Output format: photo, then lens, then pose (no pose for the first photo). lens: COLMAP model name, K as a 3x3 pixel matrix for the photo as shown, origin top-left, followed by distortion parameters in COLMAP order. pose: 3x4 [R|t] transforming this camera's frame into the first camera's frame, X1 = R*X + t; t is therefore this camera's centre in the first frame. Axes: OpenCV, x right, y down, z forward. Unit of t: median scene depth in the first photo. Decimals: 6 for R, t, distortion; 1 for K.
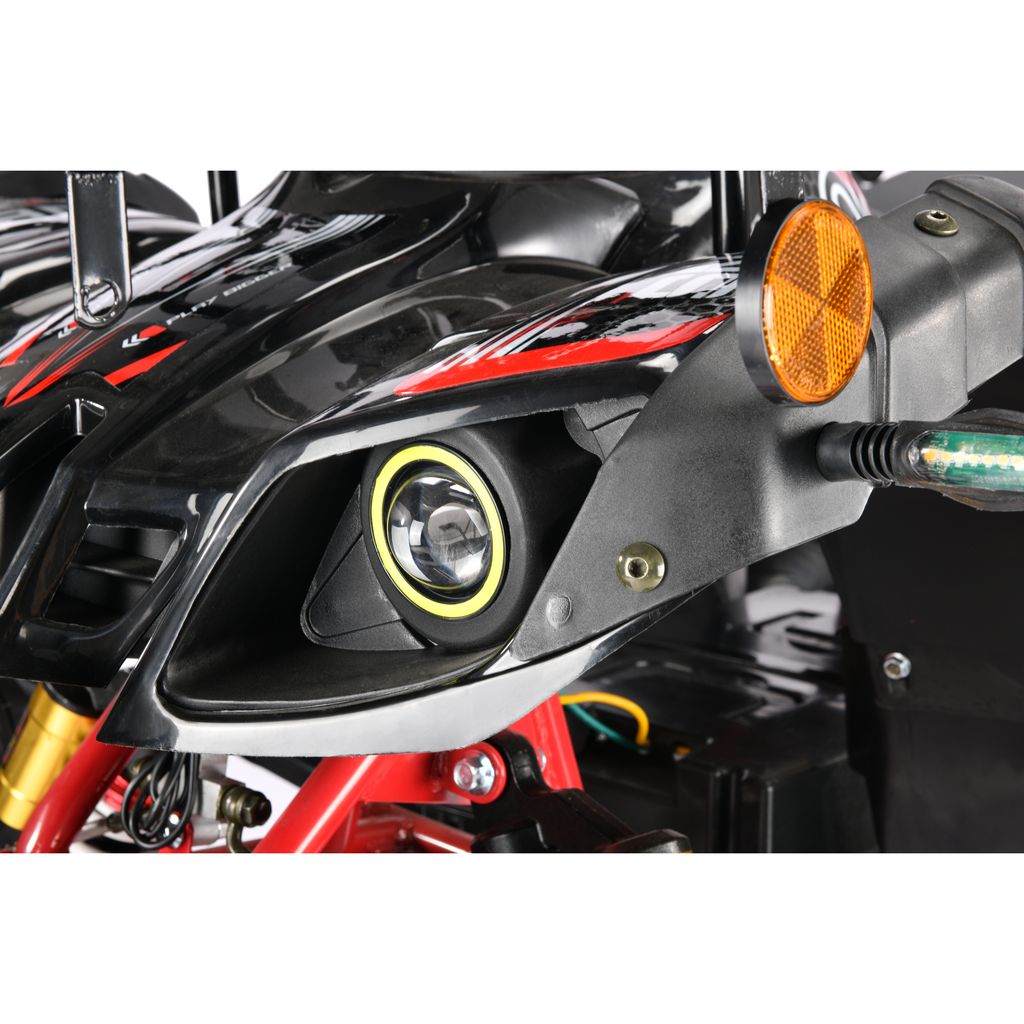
lens RADIAL K [[1751.0, 0, 512.0], [0, 1751.0, 512.0], [0, 0, 1]] dist [0.014430, -0.100555]
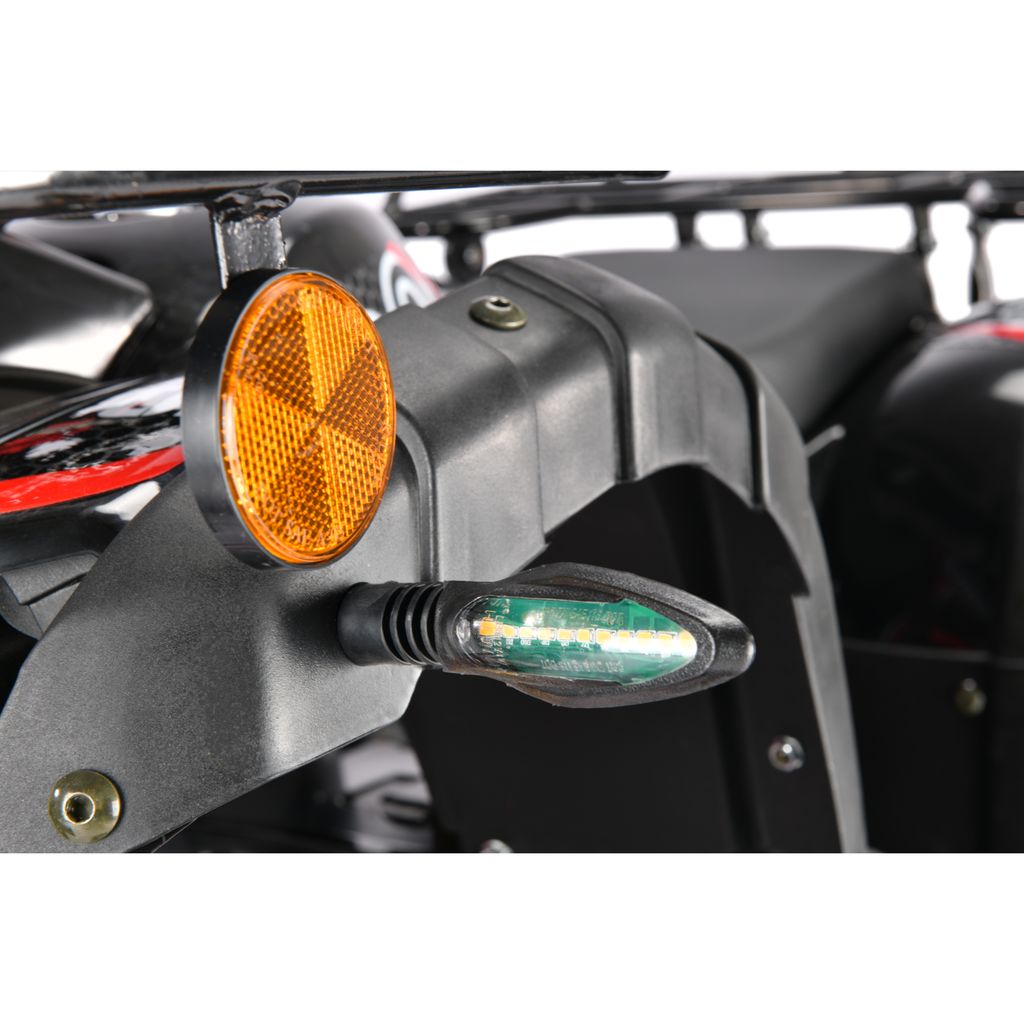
lens RADIAL K [[1751.0, 0, 512.0], [0, 1751.0, 512.0], [0, 0, 1]] dist [0.014430, -0.100555]
pose [[0.978811, -0.028587, 0.202762, 0.105567], [0.042301, 0.997077, -0.063624, -0.034110], [-0.200350, 0.070853, 0.977159, 0.298754]]
